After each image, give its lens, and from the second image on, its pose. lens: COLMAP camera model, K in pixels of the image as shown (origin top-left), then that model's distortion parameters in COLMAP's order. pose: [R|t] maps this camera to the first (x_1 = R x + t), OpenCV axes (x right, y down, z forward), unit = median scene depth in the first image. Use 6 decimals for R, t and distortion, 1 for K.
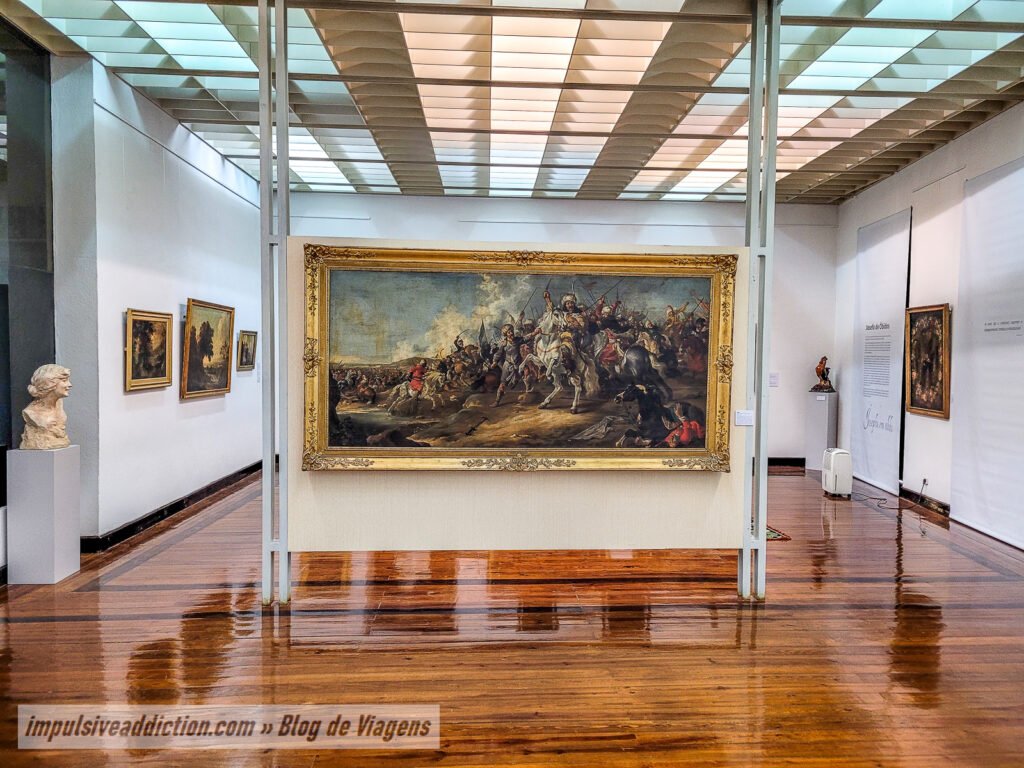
lens RADIAL K [[770.5, 0, 516.2], [0, 770.5, 383.9], [0, 0, 1]] dist [0.039659, -0.014477]
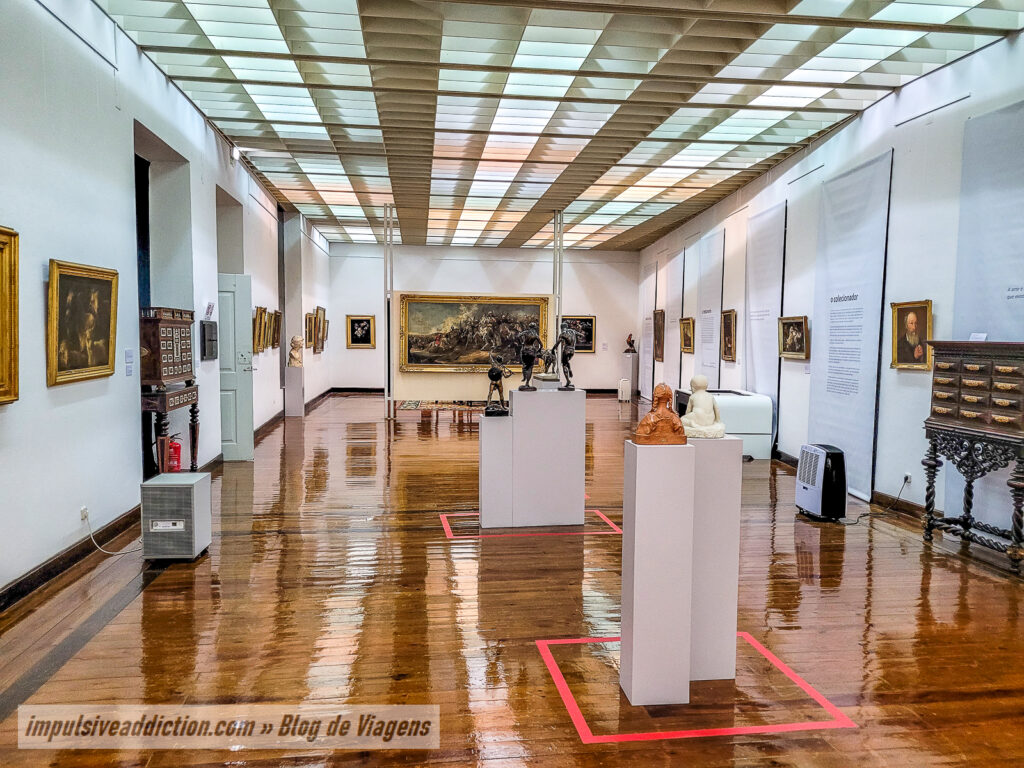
lens RADIAL K [[770.5, 0, 512.5], [0, 770.5, 383.1], [0, 0, 1]] dist [0.039659, -0.014477]
pose [[0.996595, -0.003528, 0.082373, -0.088471], [0.001427, 0.999673, 0.025549, 0.079151], [-0.082436, -0.025345, 0.996274, -1.876332]]
